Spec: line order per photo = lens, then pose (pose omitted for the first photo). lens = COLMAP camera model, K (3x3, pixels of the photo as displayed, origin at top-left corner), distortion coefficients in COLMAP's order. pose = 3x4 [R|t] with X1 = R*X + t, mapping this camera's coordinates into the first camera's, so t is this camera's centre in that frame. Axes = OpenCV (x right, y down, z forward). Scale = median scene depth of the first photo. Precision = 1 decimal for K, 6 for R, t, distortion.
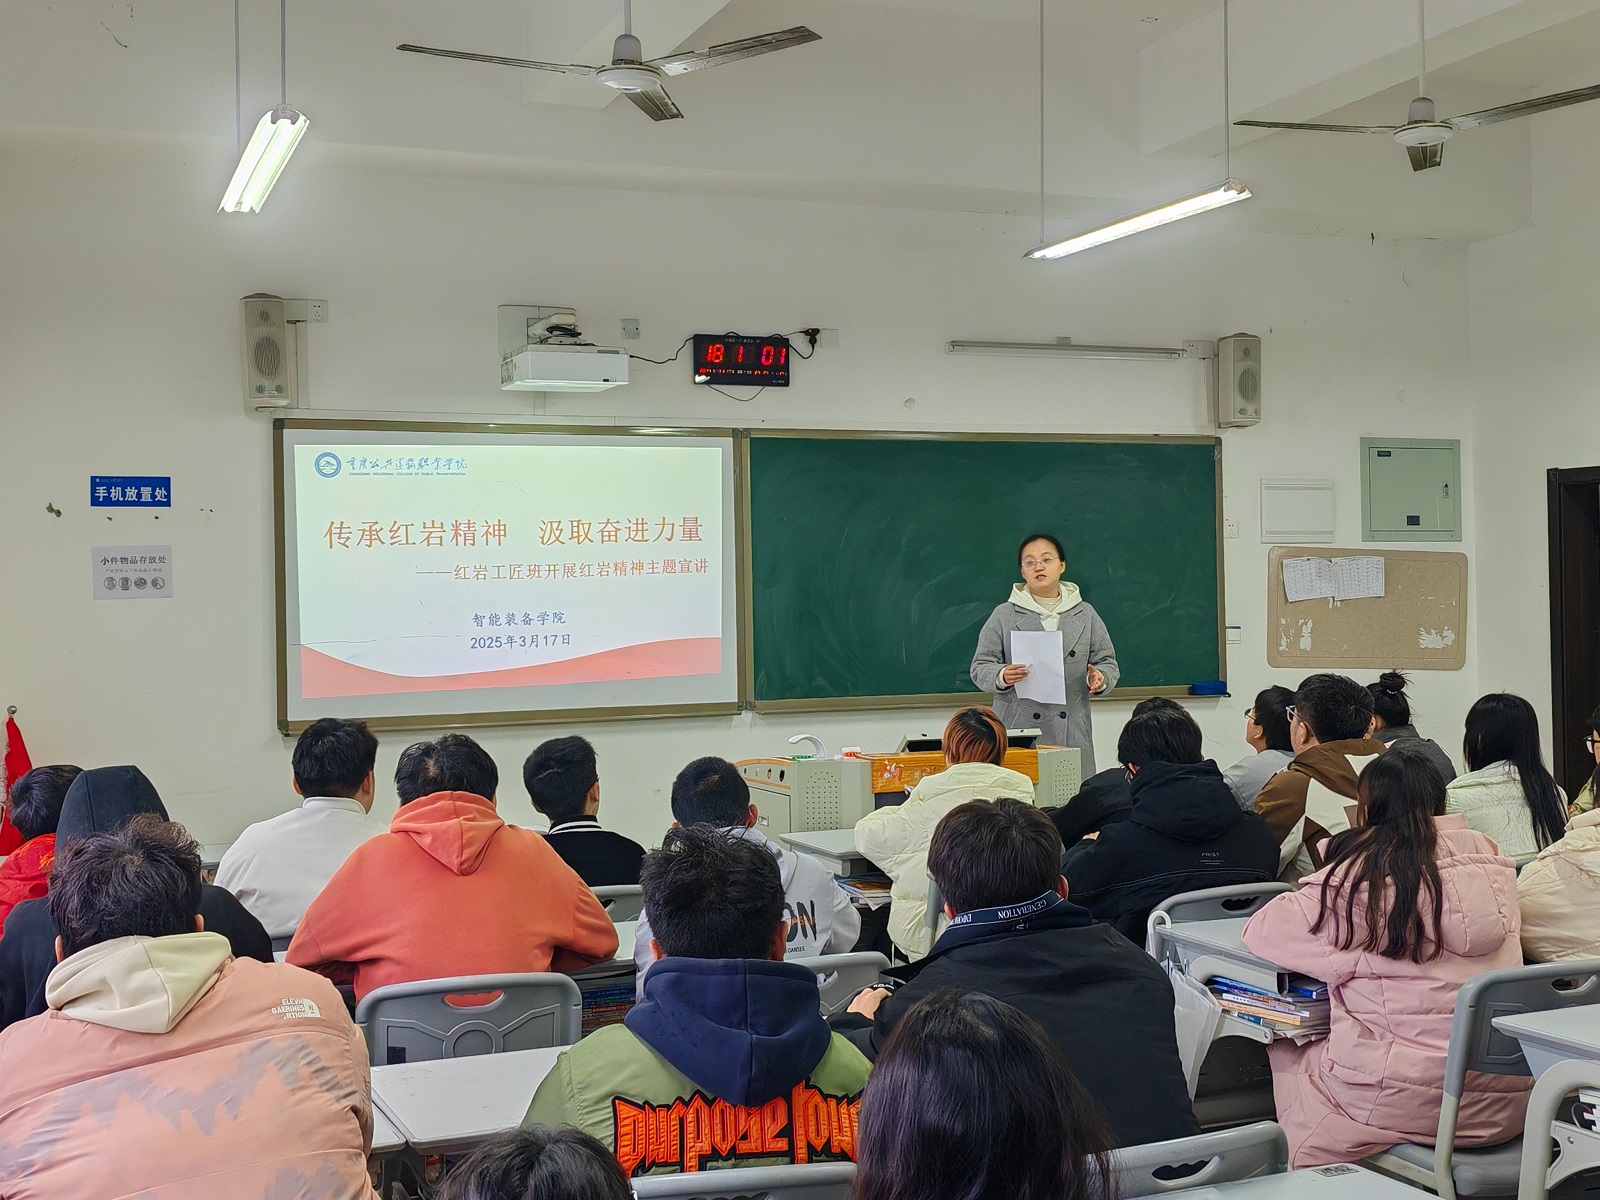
lens RADIAL K [[1941.1, 0, 785.8], [0, 1941.1, 623.5], [0, 0, 1]] dist [0.094289, 0.000000]
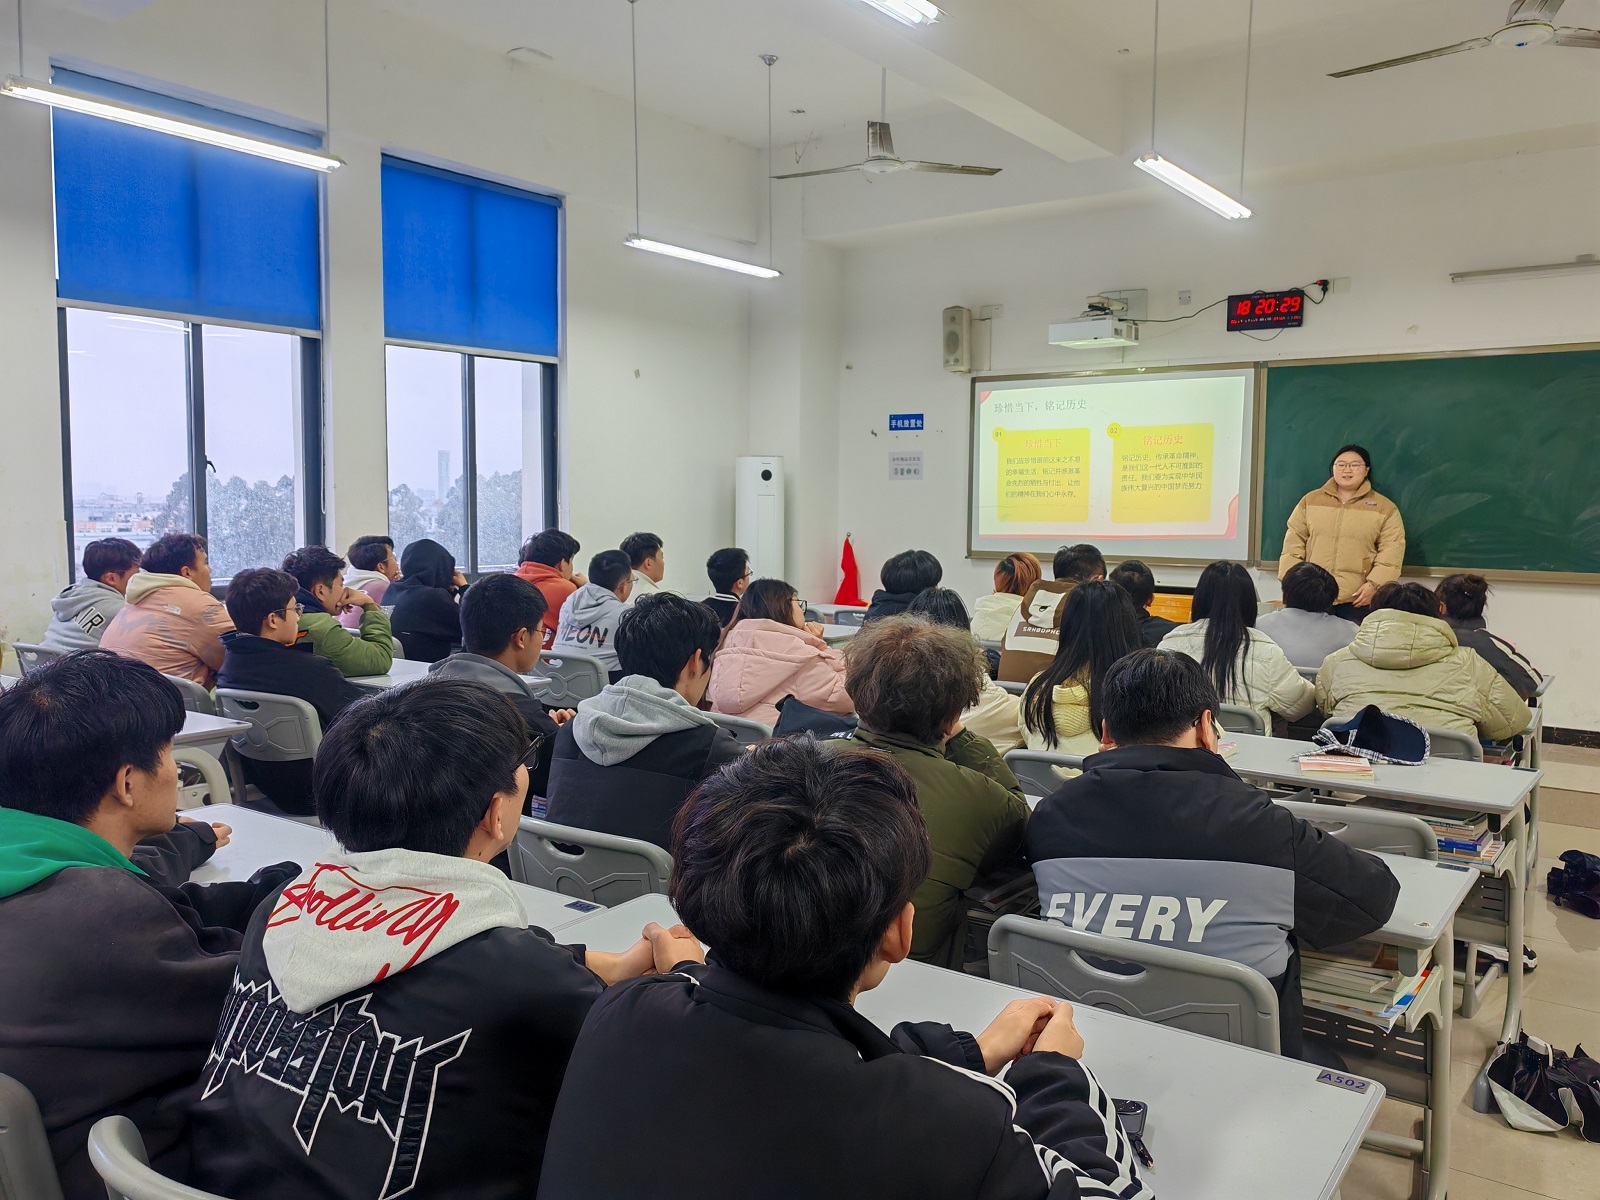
lens RADIAL K [[1241.7, 0, 806.7], [0, 1241.7, 583.8], [0, 0, 1]] dist [0.044654, -0.031108]
pose [[0.522633, 0.083053, -0.848503, 0.620873], [-0.029257, 0.996405, 0.079510, -0.004692], [0.852056, -0.016730, 0.523184, 0.282967]]
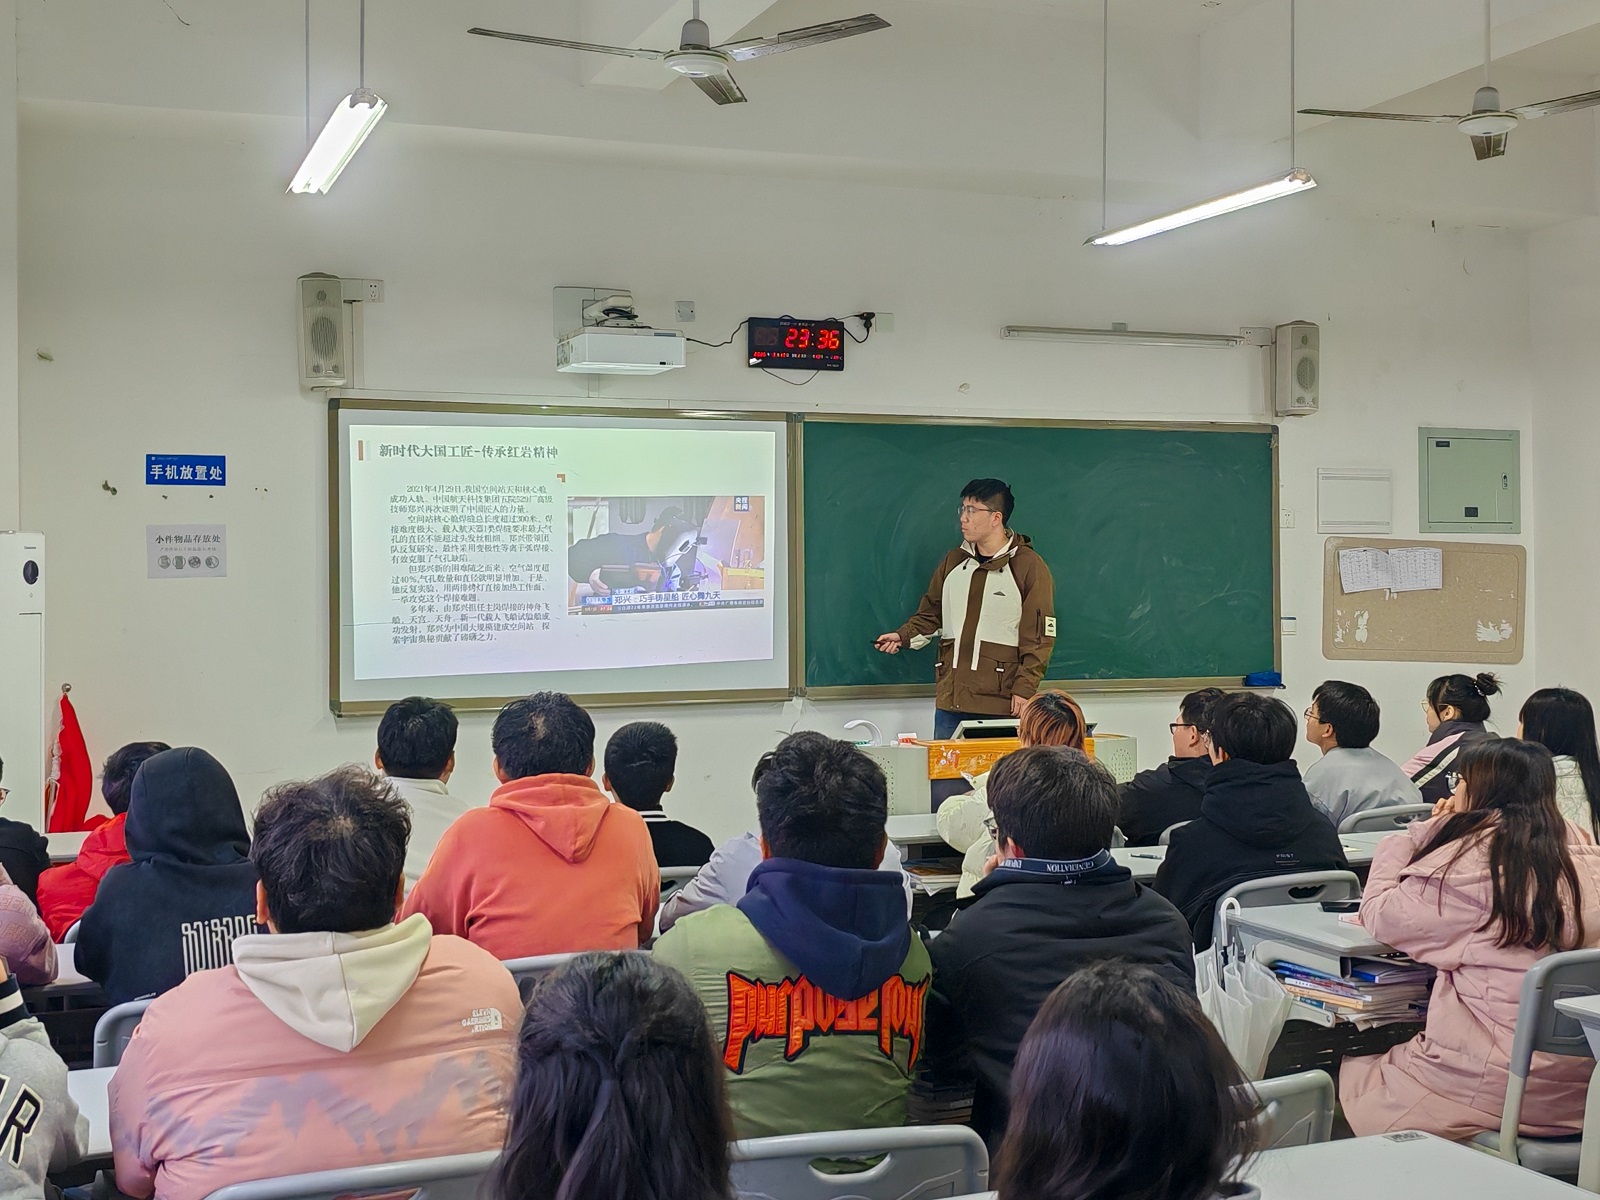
lens RADIAL K [[1996.8, 0, 808.8], [0, 1996.8, 607.1], [0, 0, 1]] dist [0.096986, 0.000000]
pose [[0.999941, 0.010080, -0.004123, -0.011670], [-0.010091, 0.999946, -0.002538, 0.001719], [0.004098, 0.002579, 0.999988, -0.023261]]
